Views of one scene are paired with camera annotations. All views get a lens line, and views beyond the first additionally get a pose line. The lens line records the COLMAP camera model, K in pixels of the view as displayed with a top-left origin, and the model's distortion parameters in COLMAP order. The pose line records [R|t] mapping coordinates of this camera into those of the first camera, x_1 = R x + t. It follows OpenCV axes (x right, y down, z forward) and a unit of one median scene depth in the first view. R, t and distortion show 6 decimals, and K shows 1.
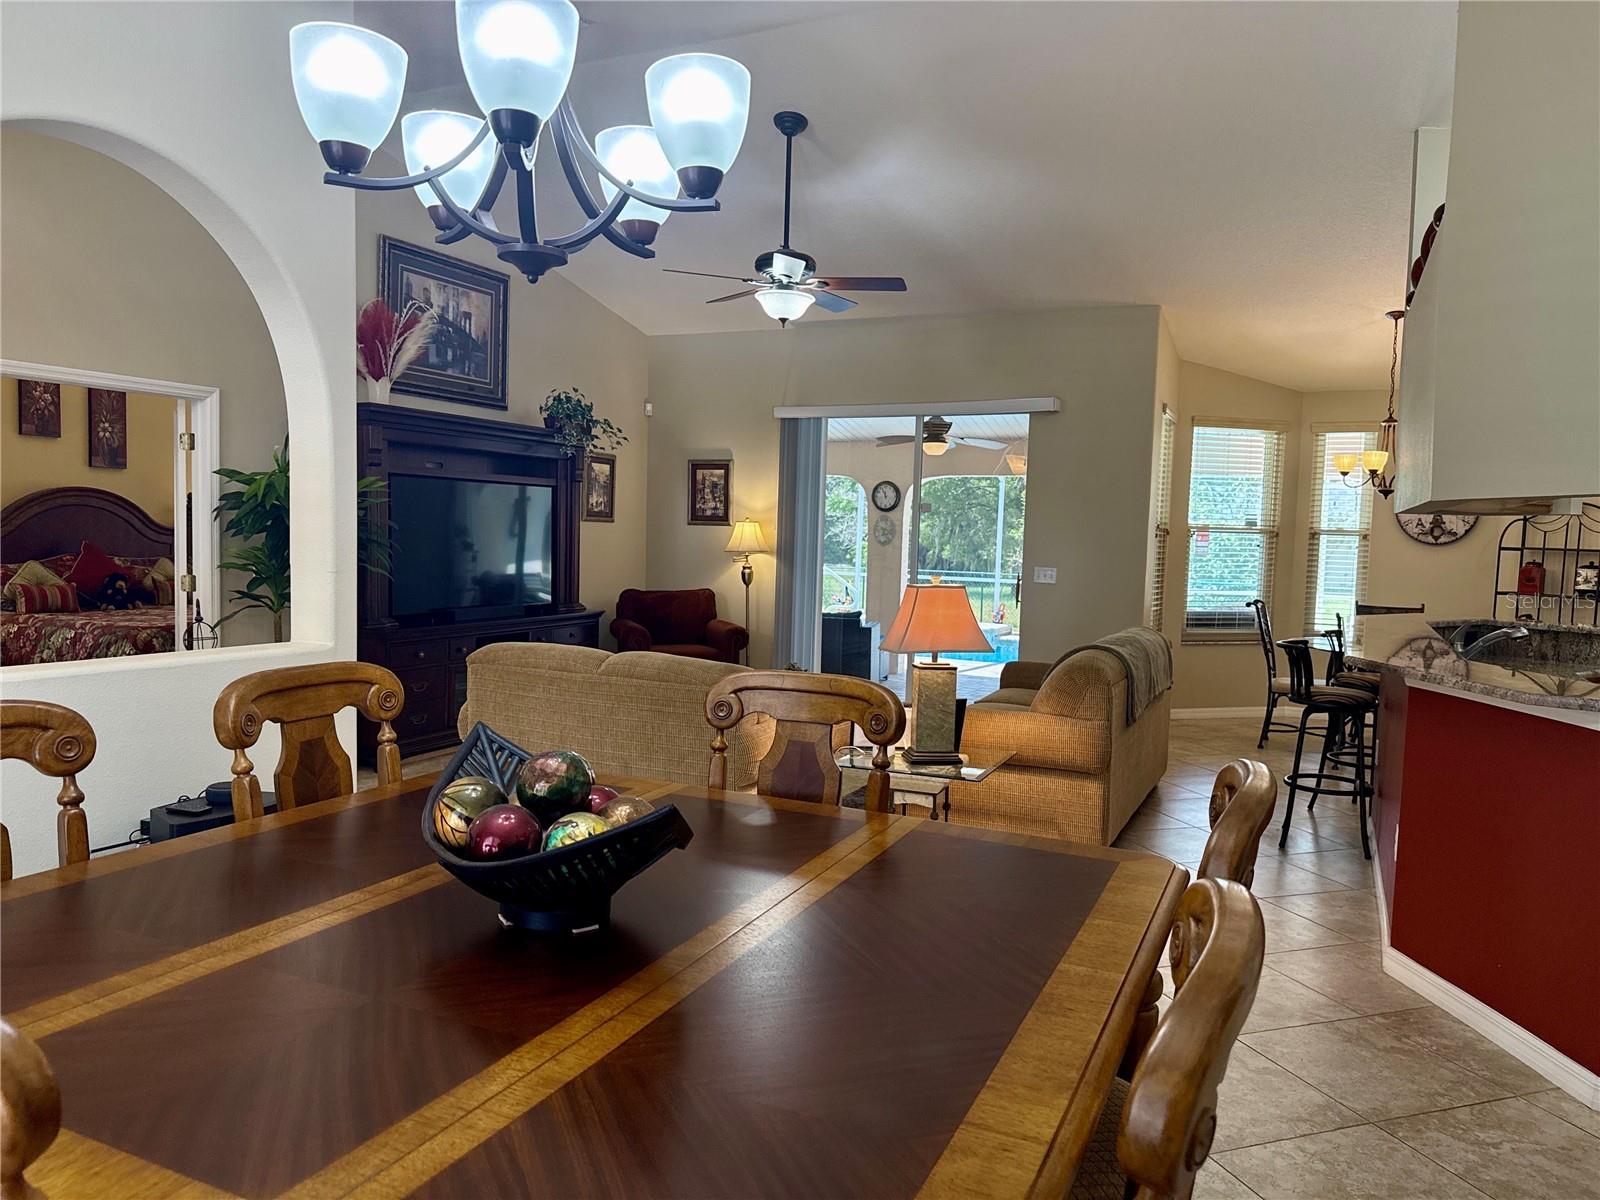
lens RADIAL K [[1121.8, 0, 796.4], [0, 1121.8, 608.9], [0, 0, 1]] dist [0.060841, -0.068842]
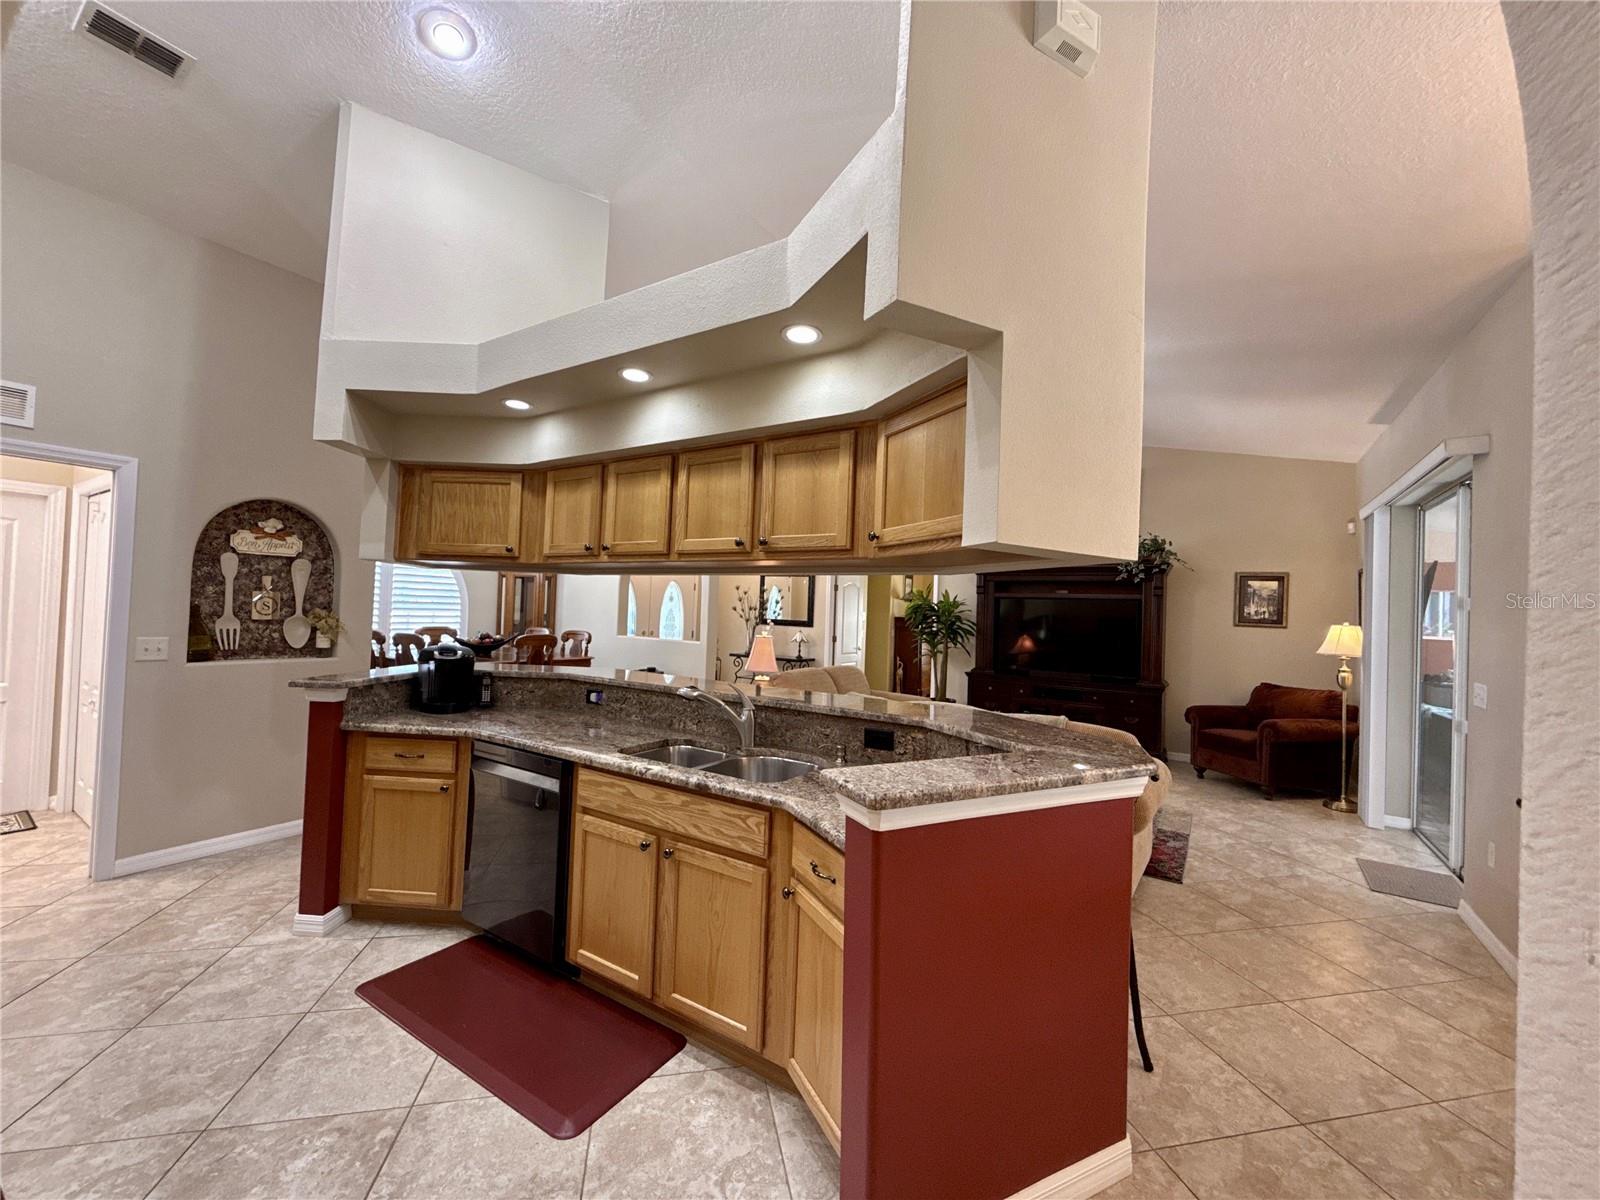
lens RADIAL K [[636.9, 0, 802.8], [0, 636.9, 601.0], [0, 0, 1]] dist [-0.000259, -0.000359]
pose [[-0.125939, -0.048749, -0.990840, 0.650405], [-0.112585, 0.993041, -0.034547, -0.027339], [0.985629, 0.107203, -0.130551, 0.647686]]
